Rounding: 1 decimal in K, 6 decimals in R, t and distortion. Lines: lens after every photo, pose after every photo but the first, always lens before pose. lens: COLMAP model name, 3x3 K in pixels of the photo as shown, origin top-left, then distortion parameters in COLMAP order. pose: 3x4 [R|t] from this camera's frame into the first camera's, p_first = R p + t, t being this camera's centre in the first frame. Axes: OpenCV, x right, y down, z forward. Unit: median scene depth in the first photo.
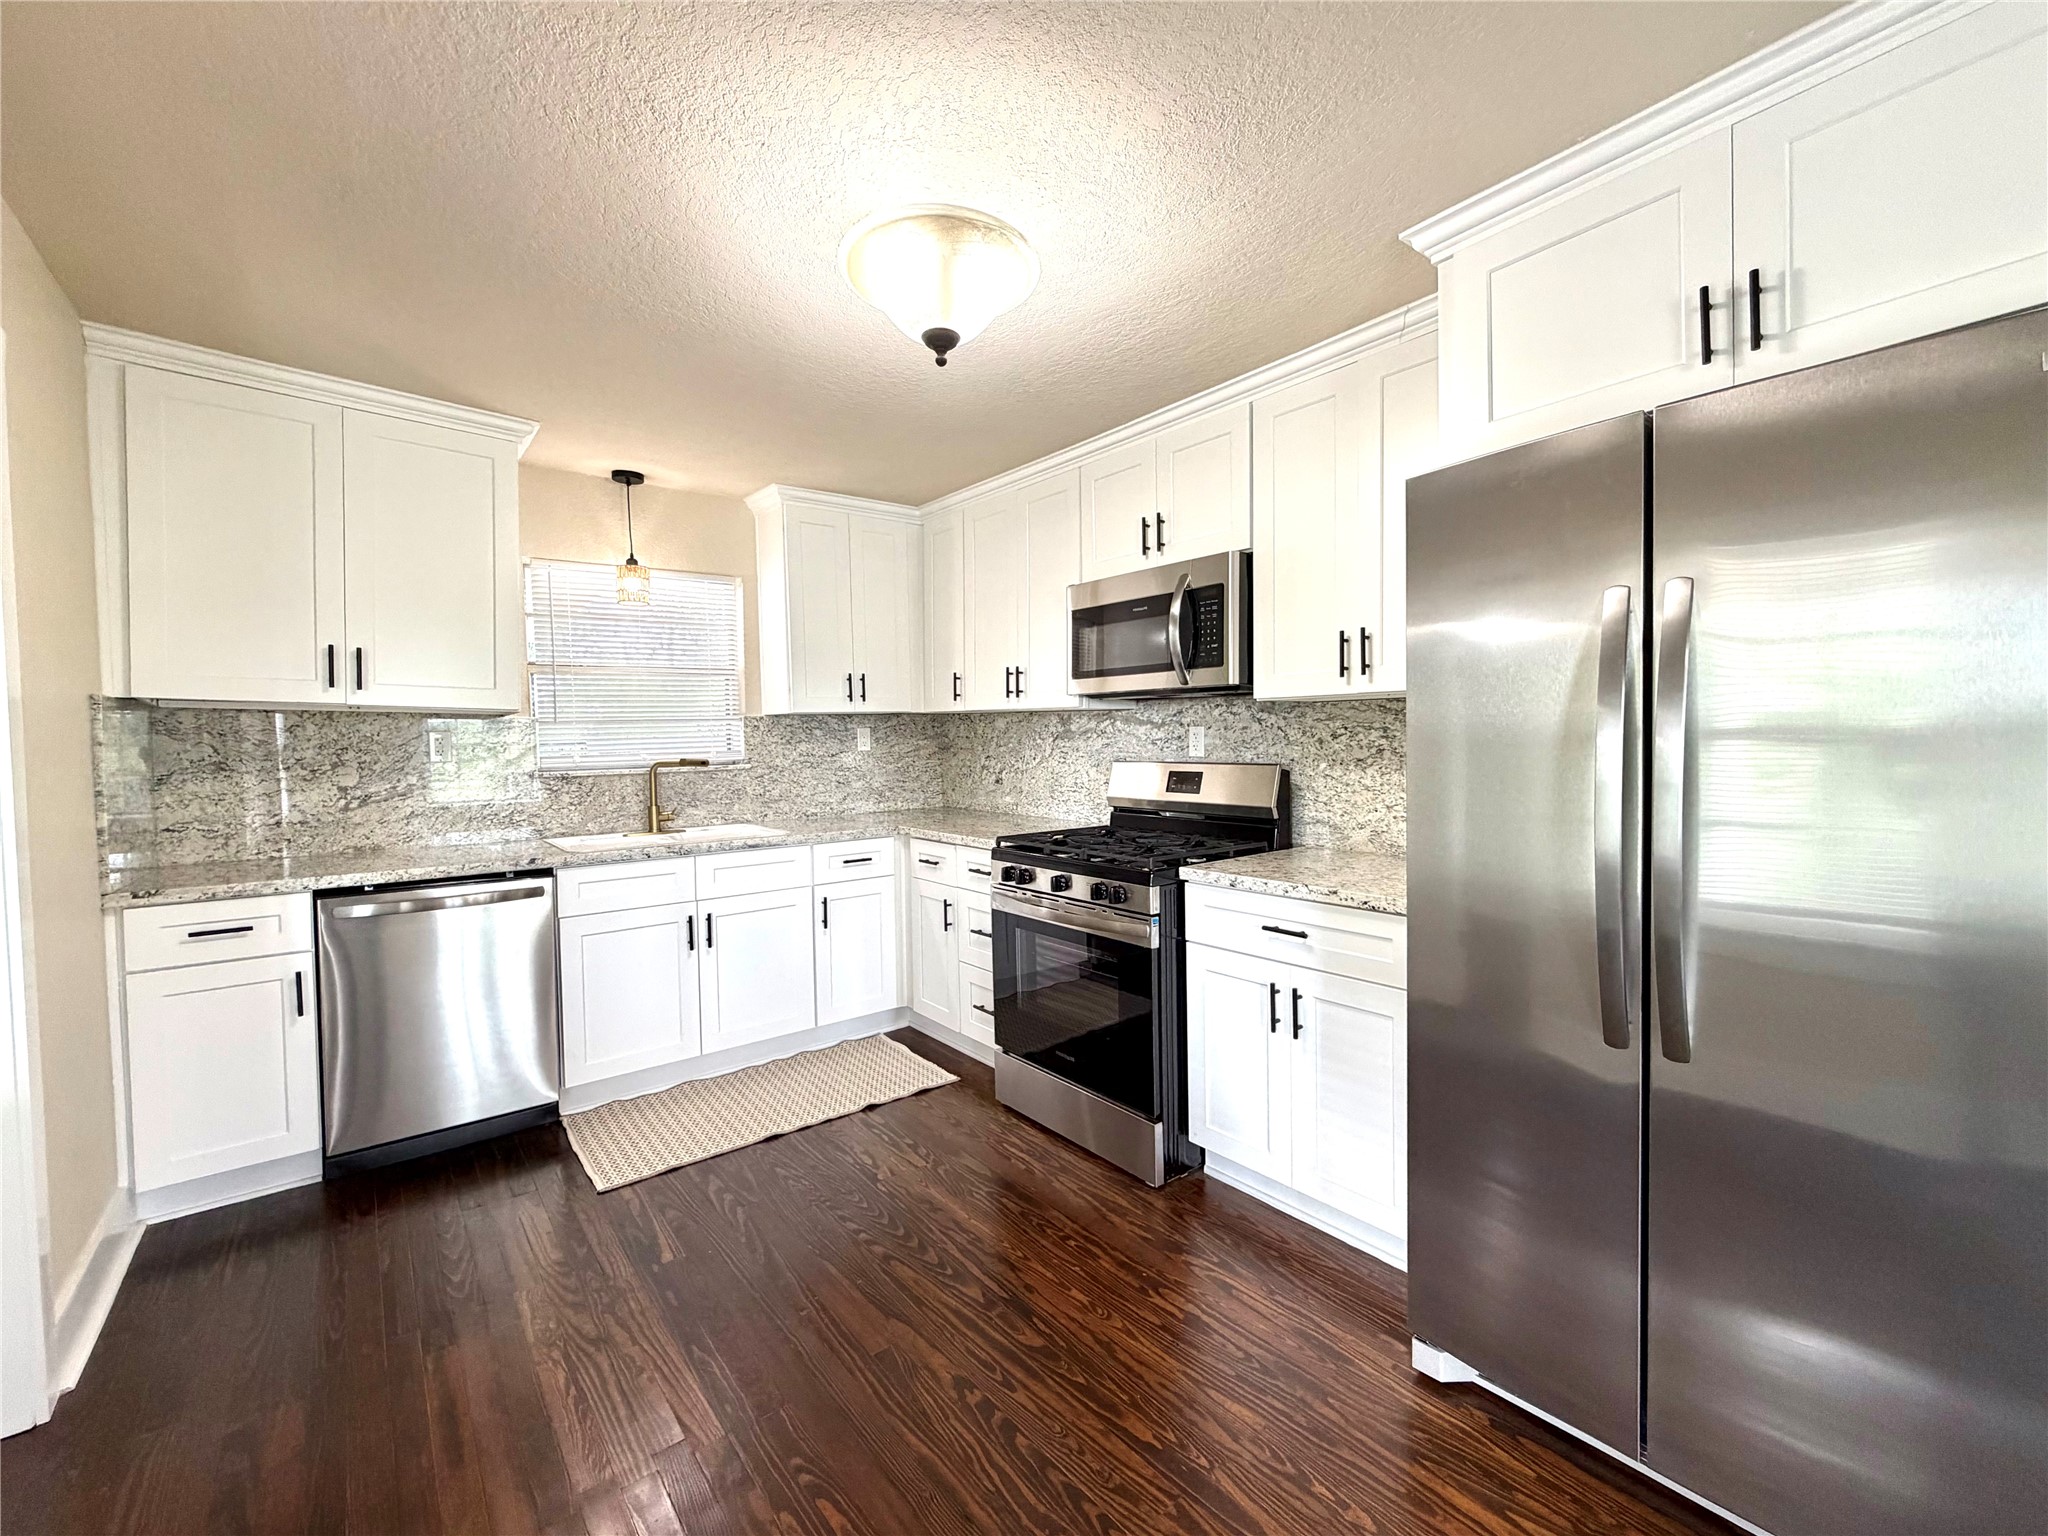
lens RADIAL K [[839.3, 0, 1024.0], [0, 839.3, 768.0], [0, 0, 1]] dist [0.001092, -0.000384]
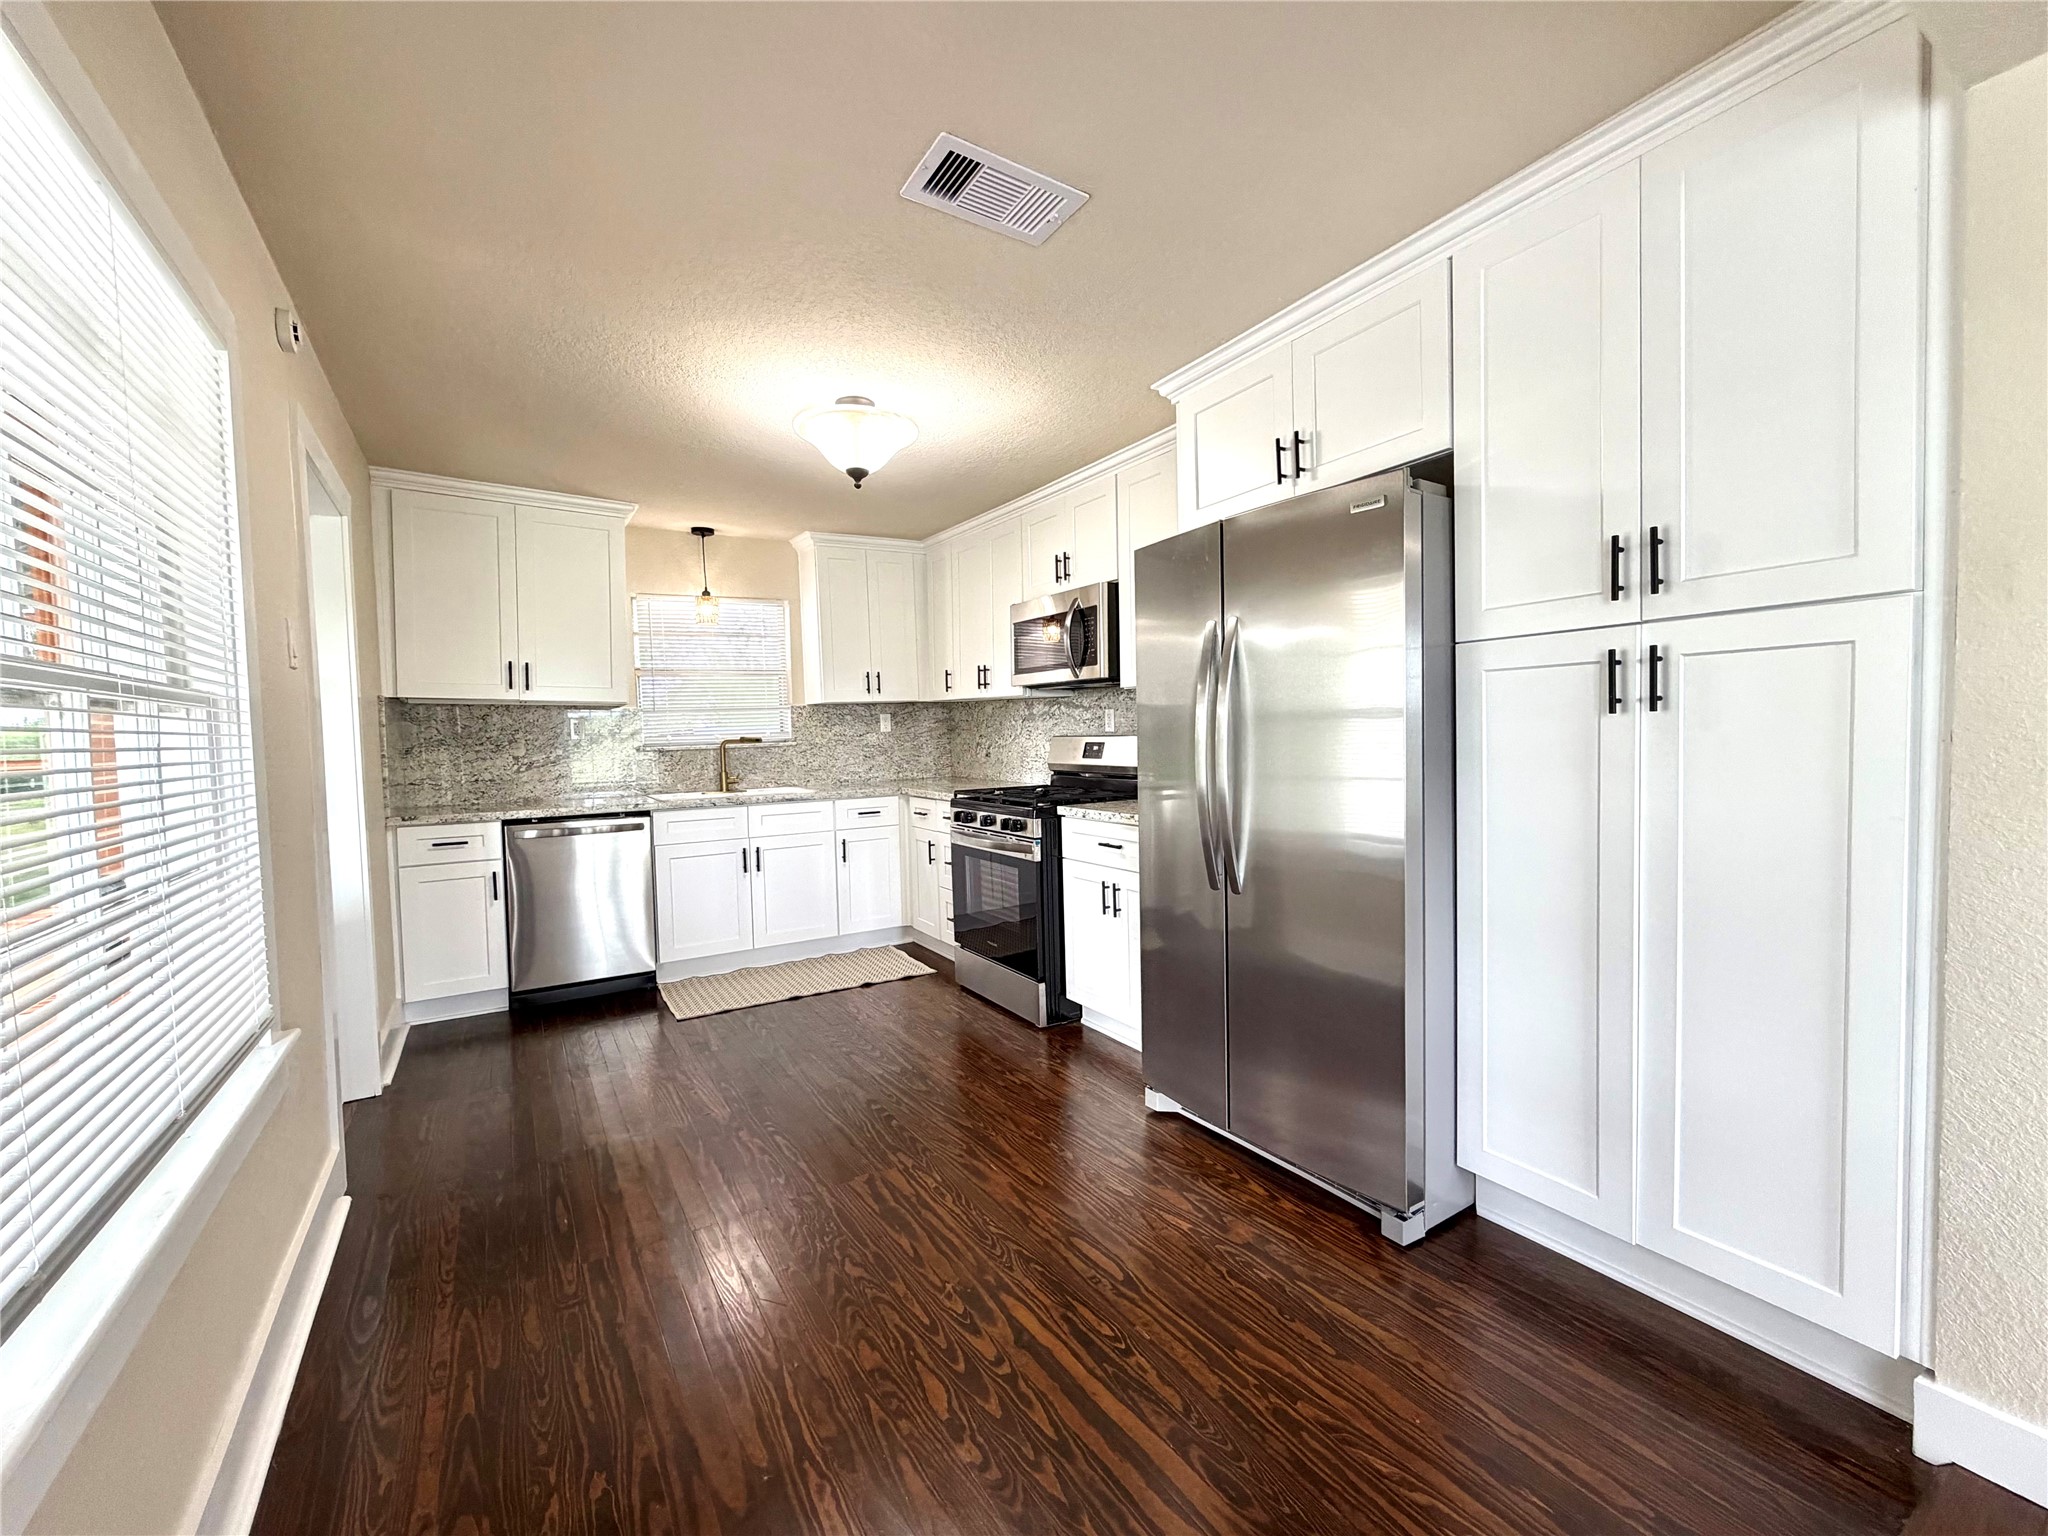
lens RADIAL K [[839.3, 0, 1024.0], [0, 839.3, 768.0], [0, 0, 1]] dist [0.001092, -0.000384]
pose [[0.992838, -0.002987, -0.119434, 0.248058], [0.004470, 0.999916, 0.012150, 0.029000], [0.119388, -0.012597, 0.992768, -0.354247]]
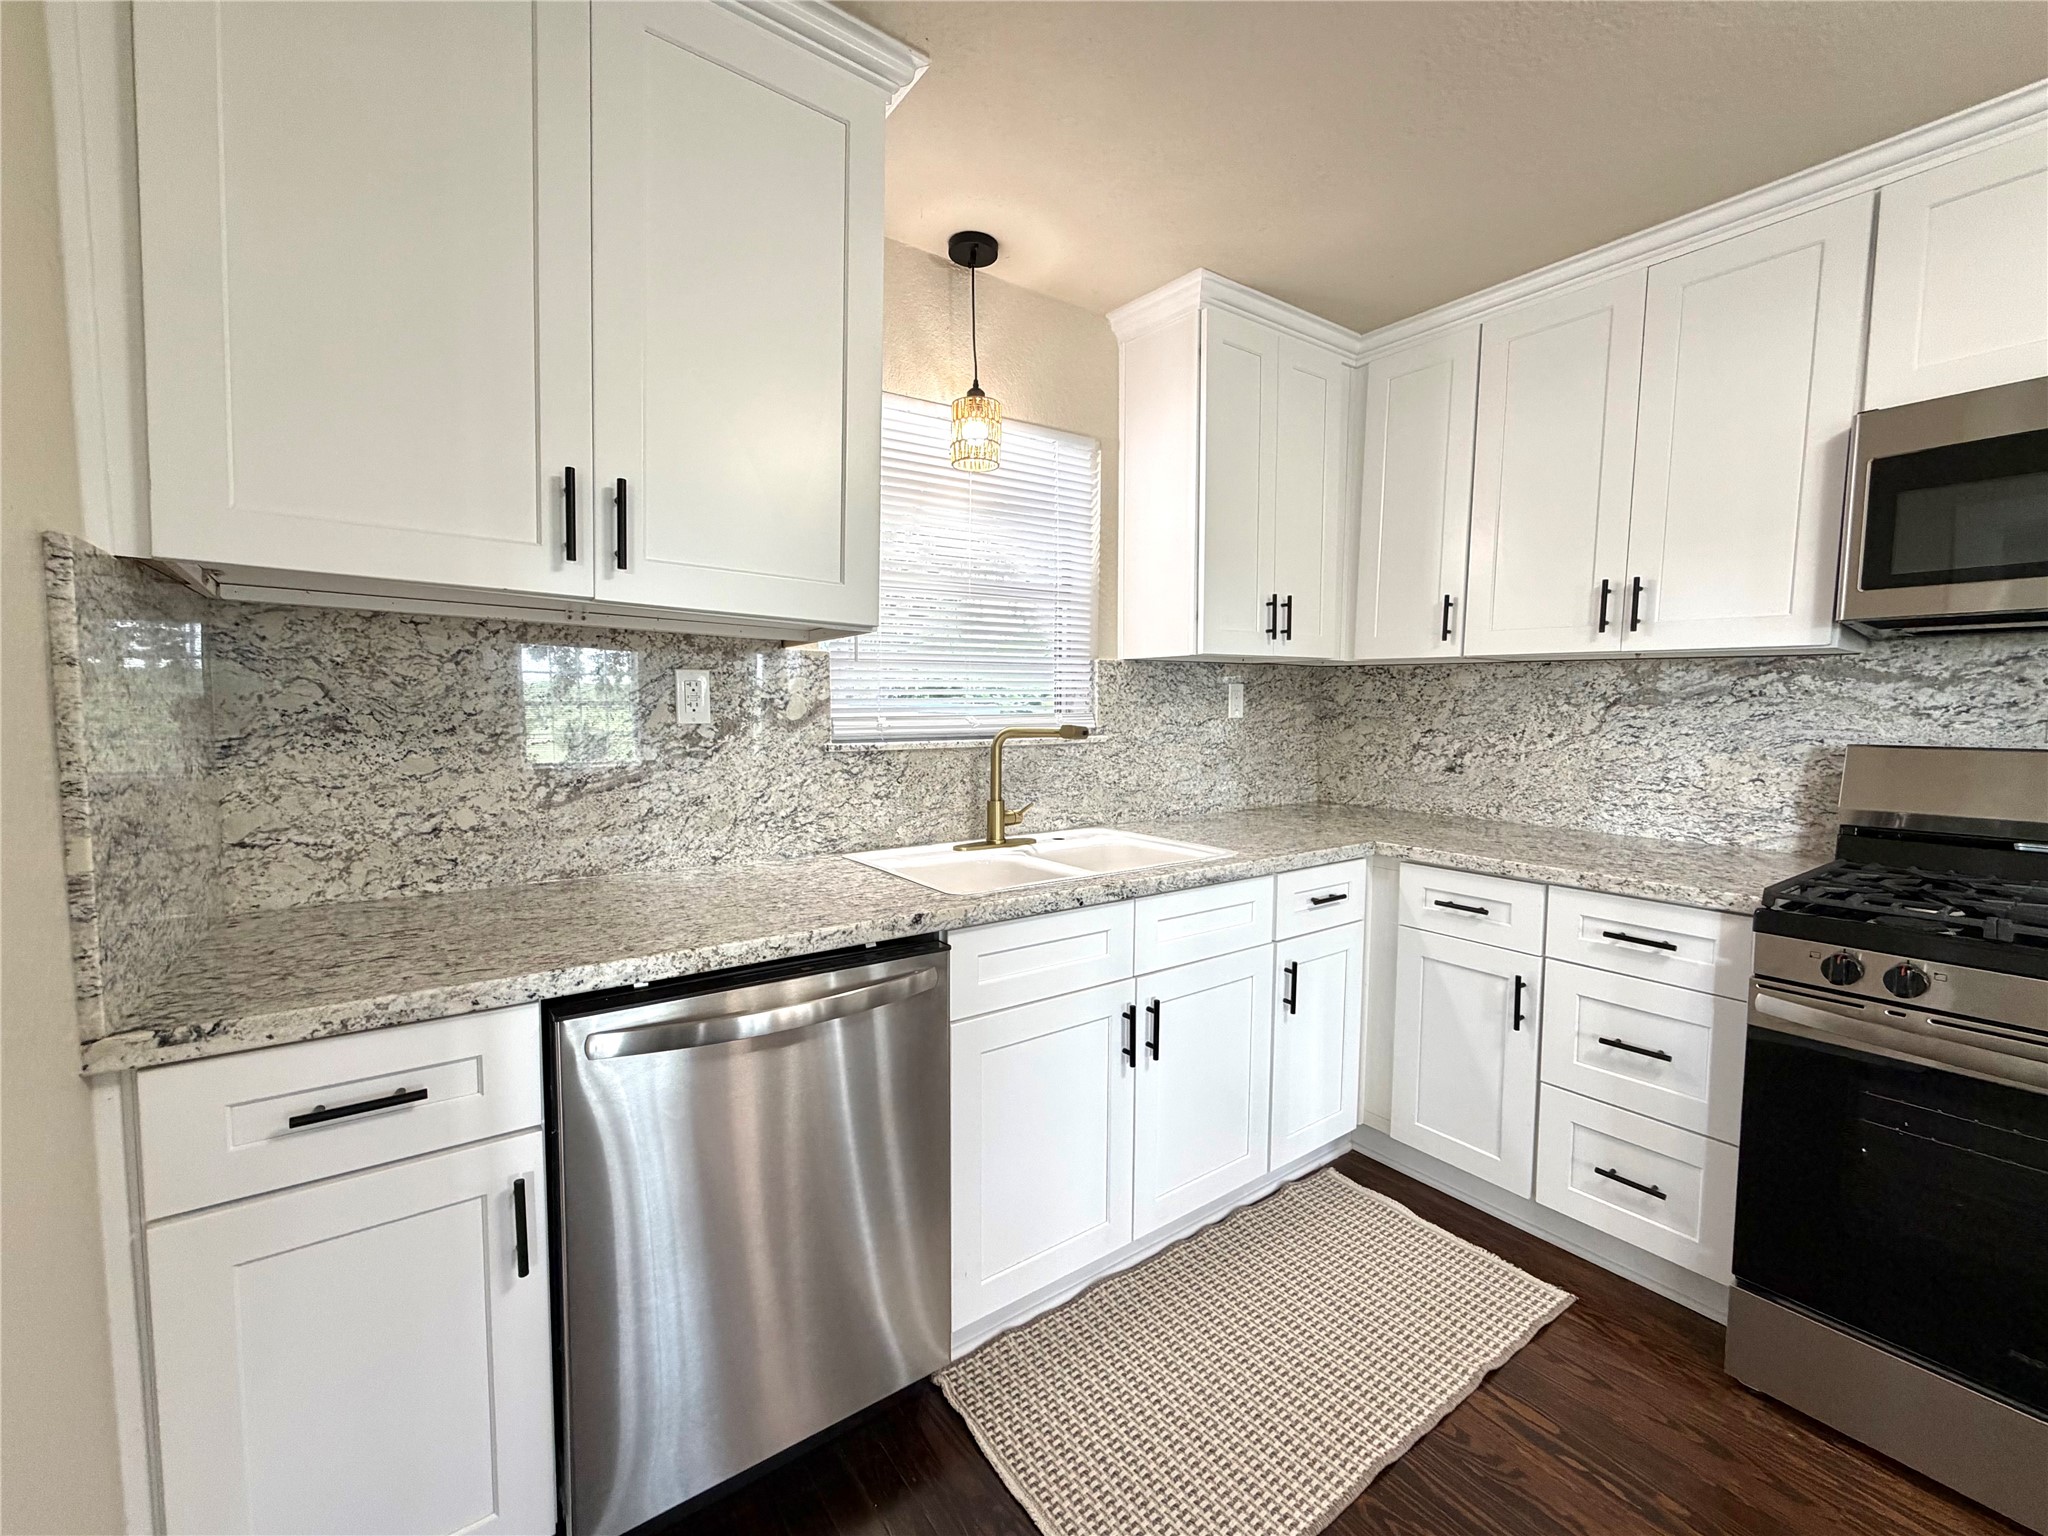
lens RADIAL K [[839.3, 0, 1024.0], [0, 839.3, 768.0], [0, 0, 1]] dist [0.001092, -0.000384]
pose [[0.998647, 0.021978, -0.047132, -0.473701], [-0.020303, 0.999156, 0.035714, -0.001684], [0.047878, -0.034709, 0.998250, 0.467550]]
